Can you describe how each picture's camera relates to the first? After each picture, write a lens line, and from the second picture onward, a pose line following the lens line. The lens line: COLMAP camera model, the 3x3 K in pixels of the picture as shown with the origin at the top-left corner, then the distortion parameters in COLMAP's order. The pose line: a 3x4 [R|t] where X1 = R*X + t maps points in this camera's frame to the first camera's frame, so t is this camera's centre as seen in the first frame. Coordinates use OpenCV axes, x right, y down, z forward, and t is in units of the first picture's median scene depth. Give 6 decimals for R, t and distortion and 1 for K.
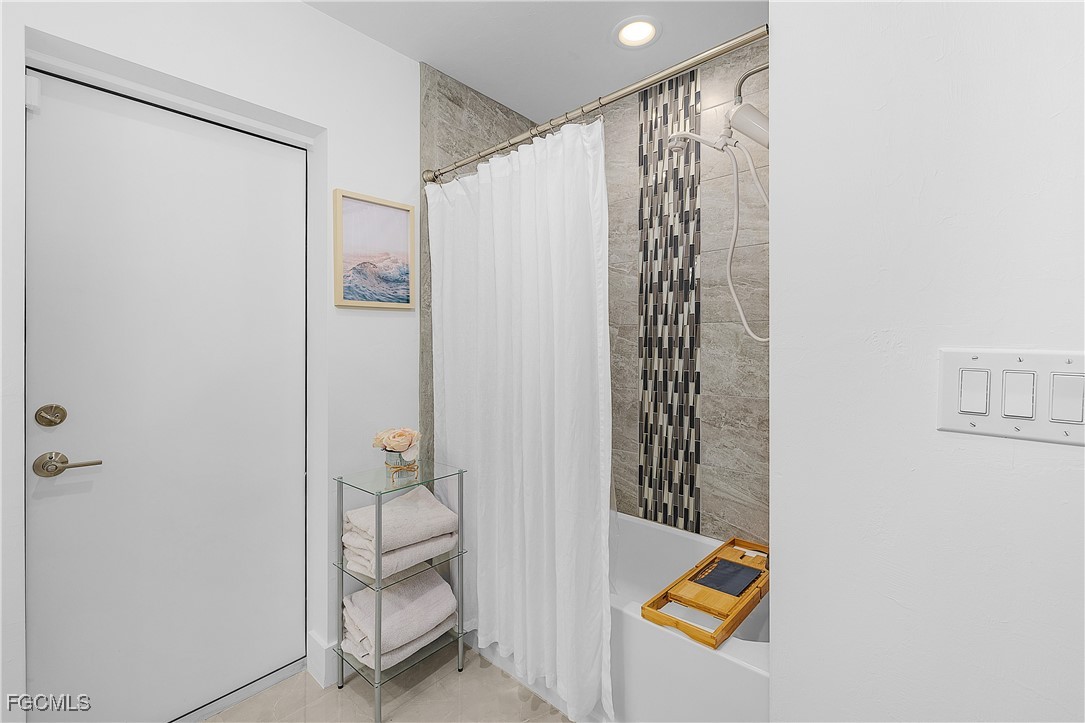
lens RADIAL K [[464.6, 0, 545.6], [0, 464.6, 355.7], [0, 0, 1]] dist [0.003522, 0.000059]
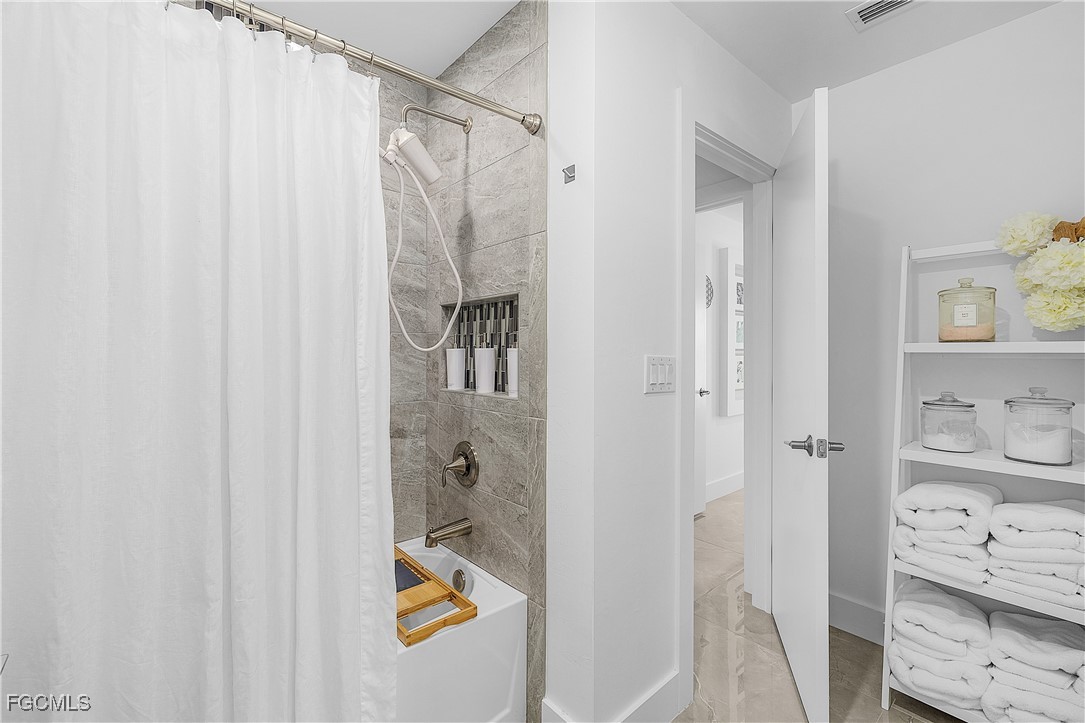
lens RADIAL K [[464.6, 0, 544.4], [0, 464.6, 356.3], [0, 0, 1]] dist [0.003522, 0.000059]
pose [[0.115374, -0.005577, 0.993306, -0.545067], [0.025816, 0.999663, 0.002614, -0.010941], [-0.992987, 0.025341, 0.115480, 0.486721]]
